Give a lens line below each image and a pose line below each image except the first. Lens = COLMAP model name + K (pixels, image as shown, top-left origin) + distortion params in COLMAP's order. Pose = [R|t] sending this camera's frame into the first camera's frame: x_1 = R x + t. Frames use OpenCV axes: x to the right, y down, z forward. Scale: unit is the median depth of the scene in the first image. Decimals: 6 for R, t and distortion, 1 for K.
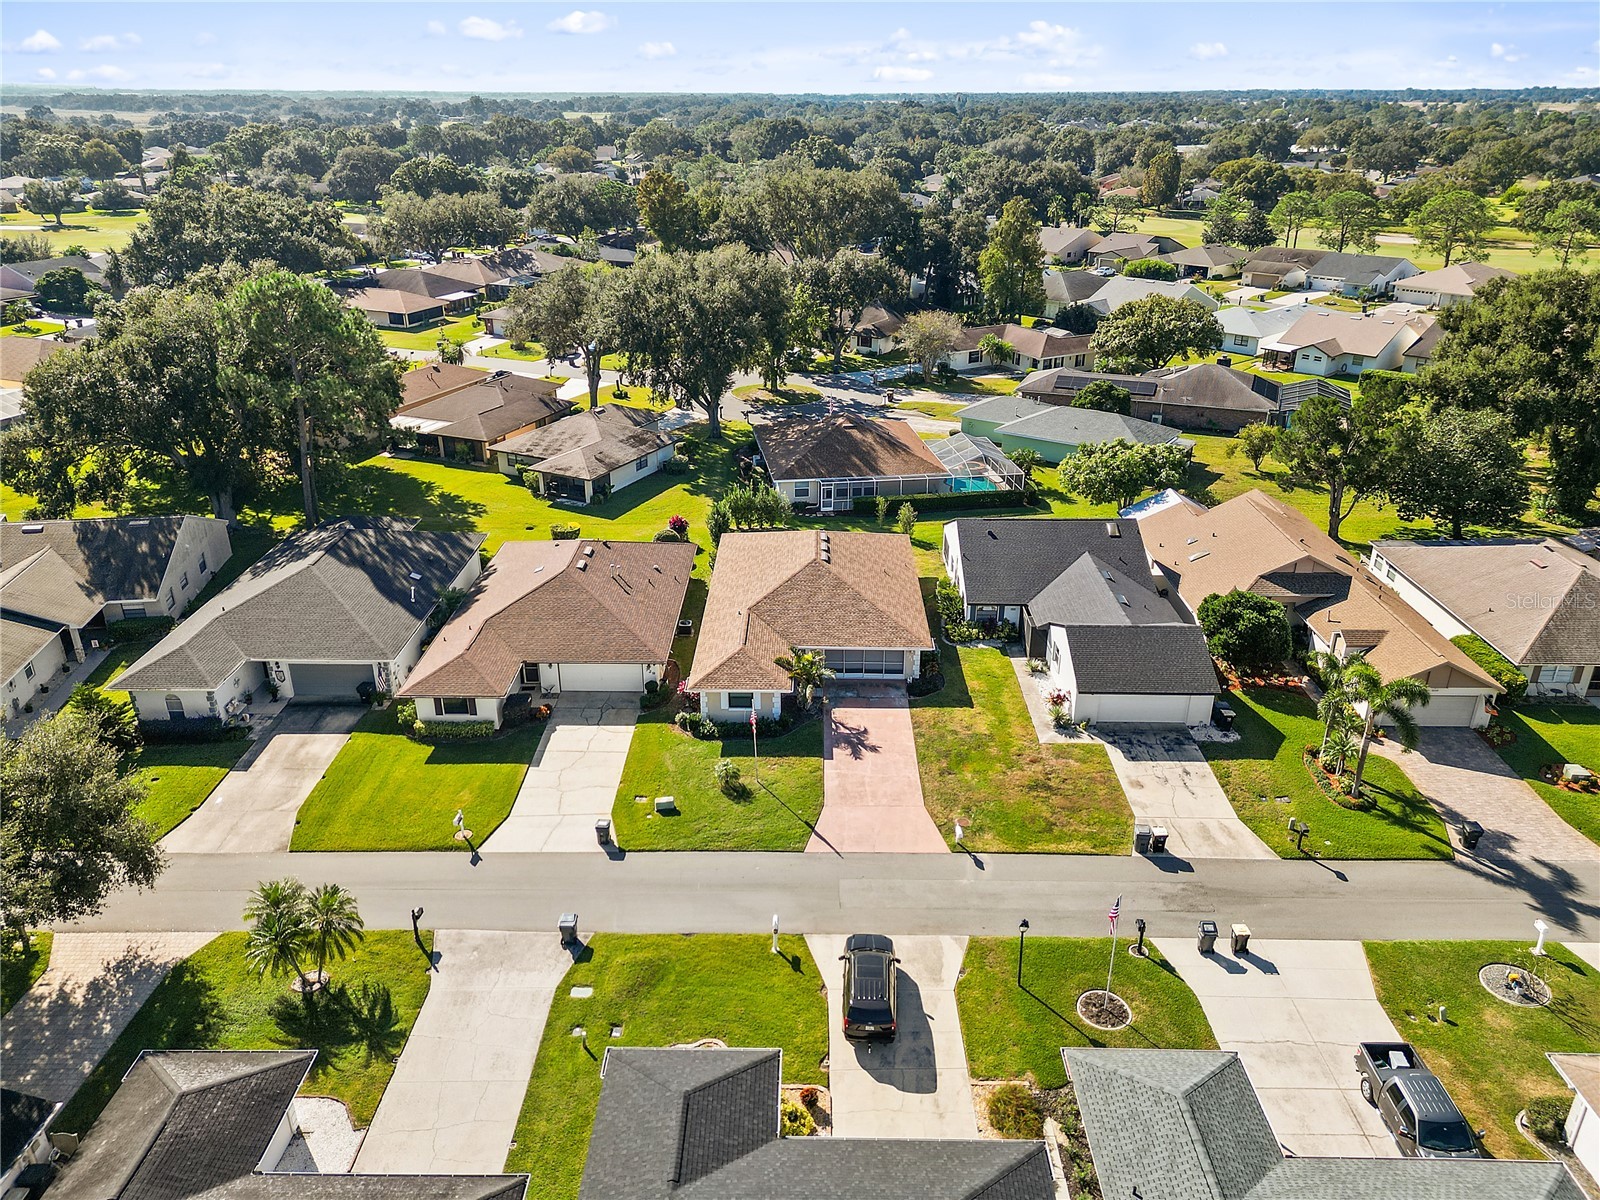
lens RADIAL K [[1110.9, 0, 801.6], [0, 1110.9, 601.3], [0, 0, 1]] dist [0.009035, -0.005062]
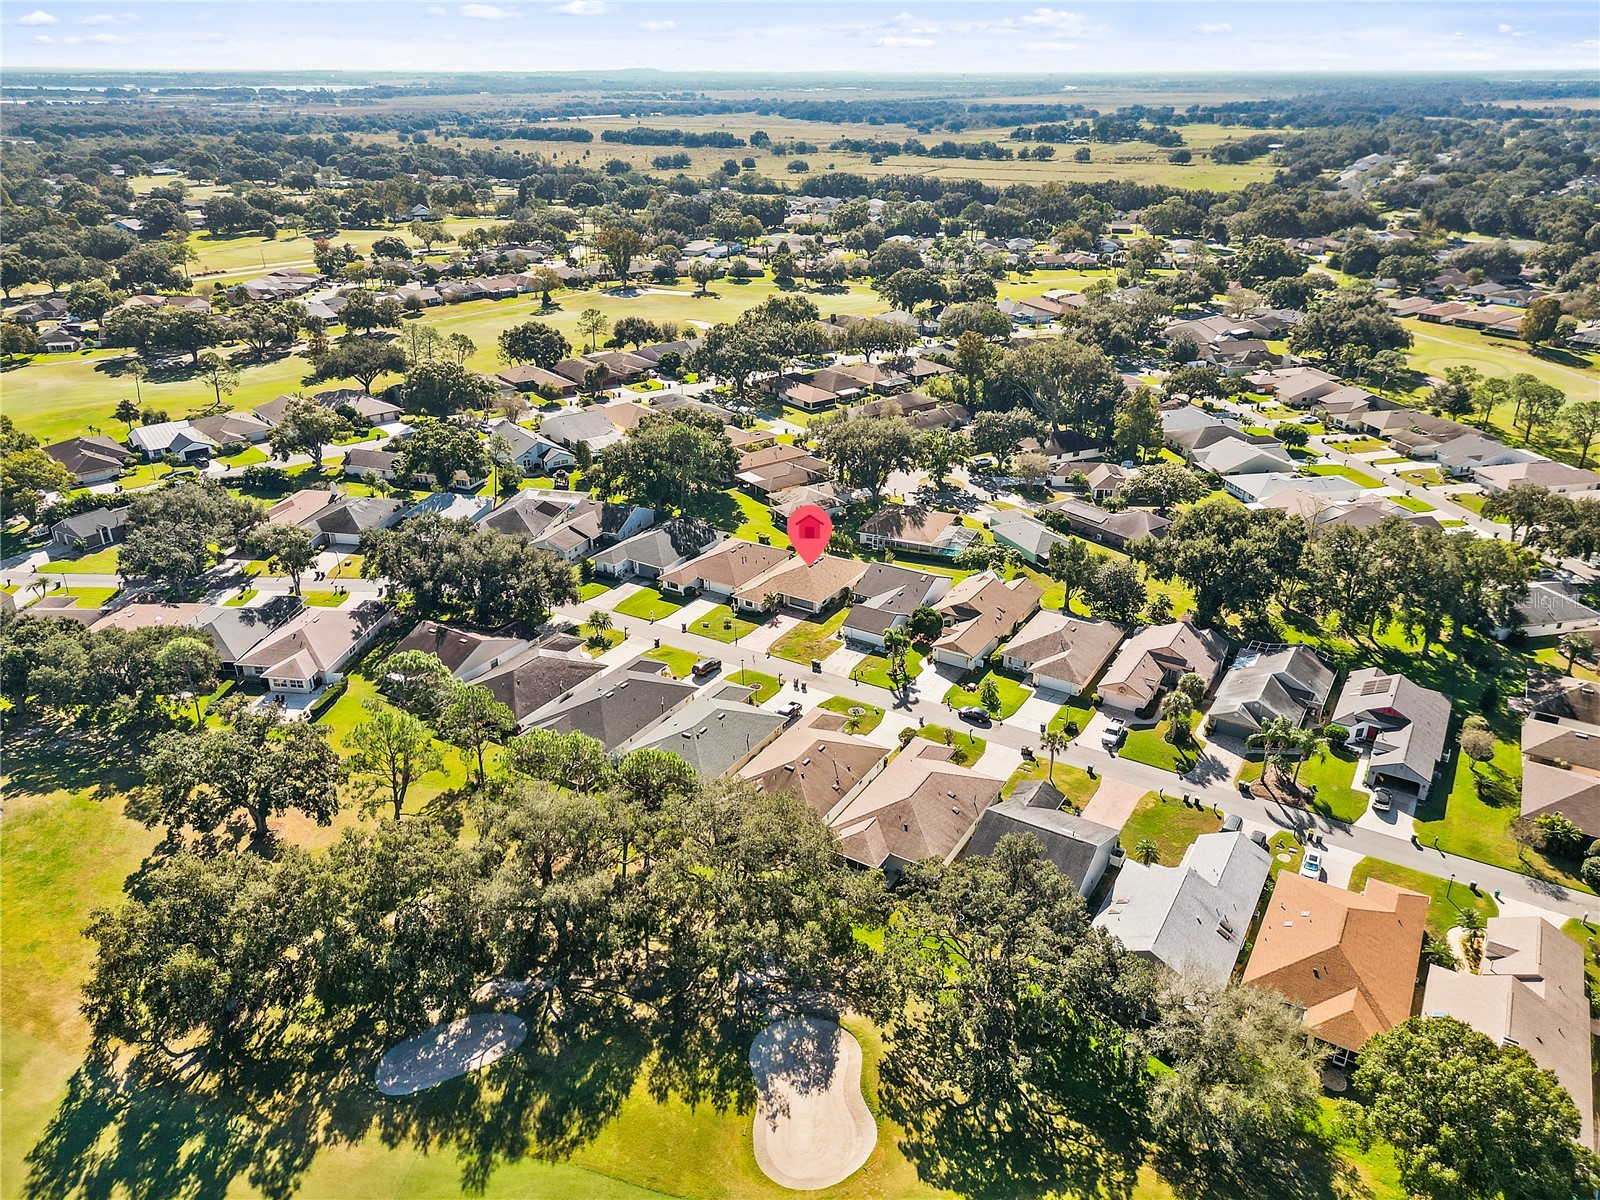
lens RADIAL K [[1110.9, 0, 800.7], [0, 1110.9, 600.6], [0, 0, 1]] dist [0.009035, -0.005062]
pose [[0.855028, 0.214084, -0.472329, 1.465752], [-0.209402, 0.975784, 0.063208, -0.136265], [0.474423, 0.044862, 0.879153, -1.567947]]
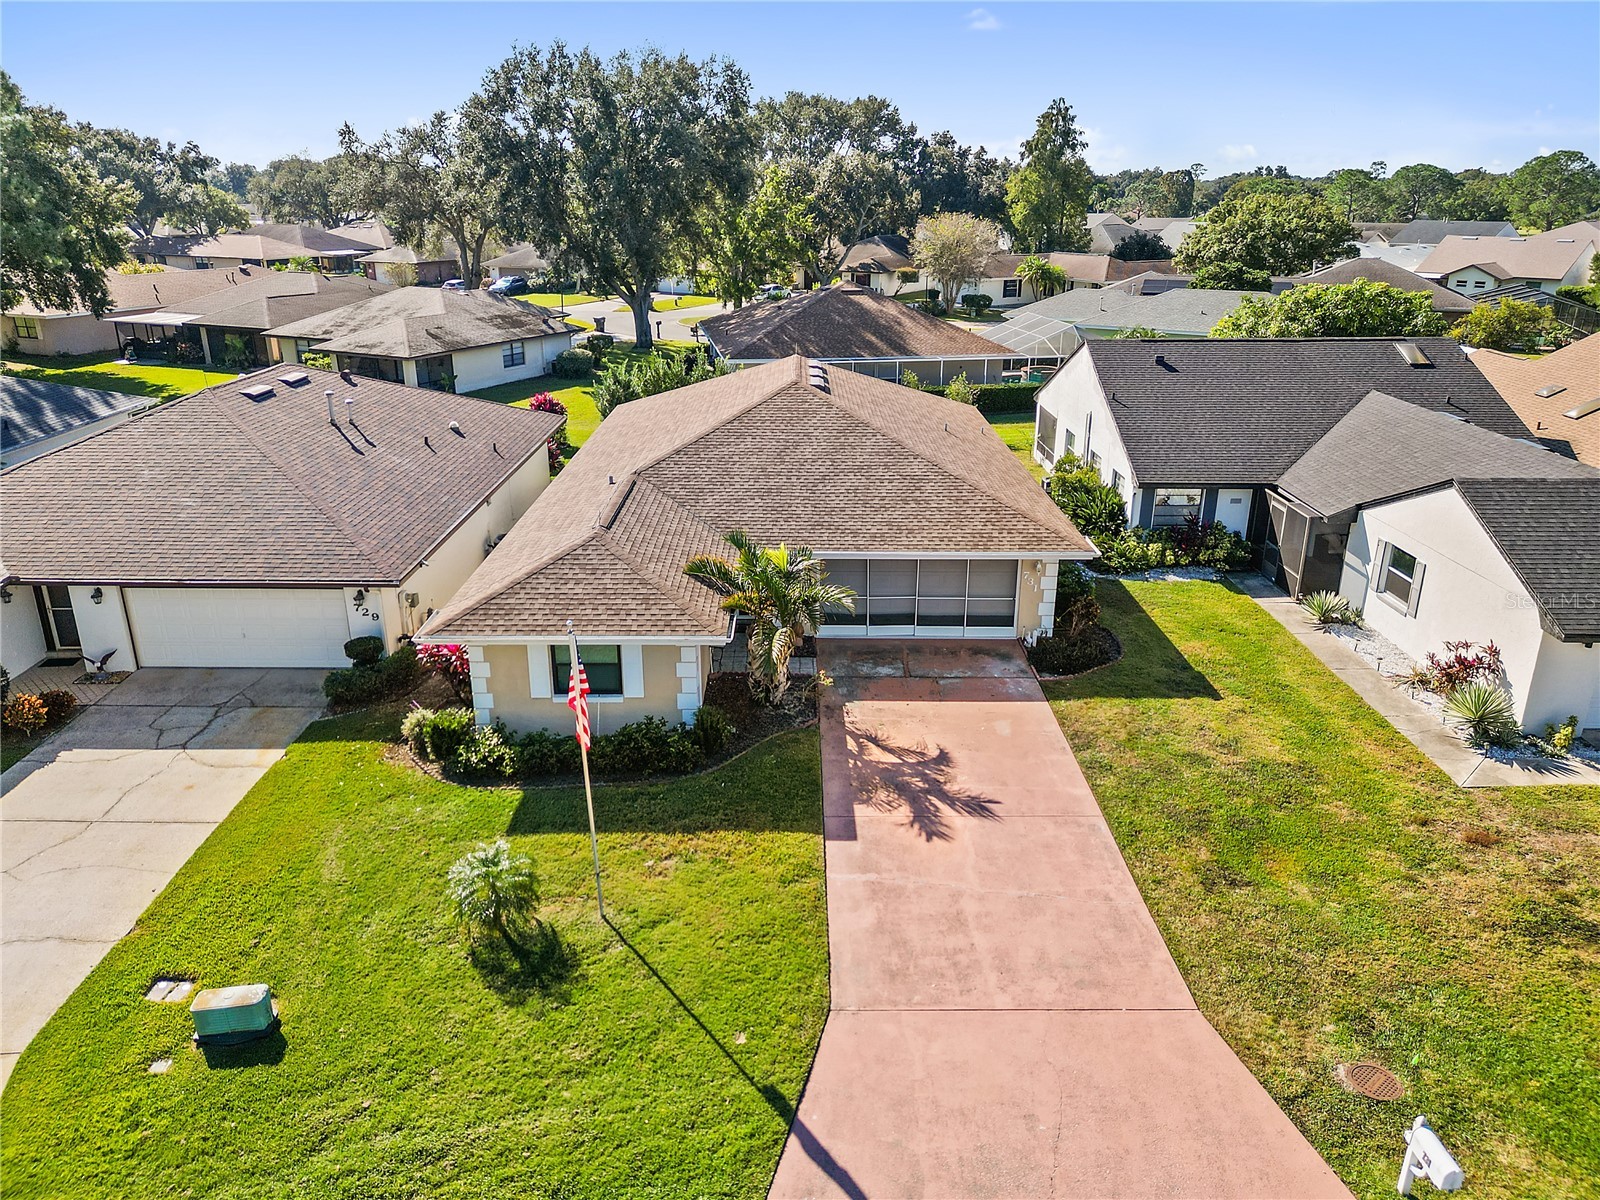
lens RADIAL K [[1110.9, 0, 800.3], [0, 1110.9, 595.8], [0, 0, 1]] dist [0.009035, -0.005062]
pose [[0.999876, -0.003726, 0.015331, 0.007745], [0.004907, 0.996964, -0.077703, 0.090701], [-0.014995, 0.077769, 0.996859, 0.631496]]
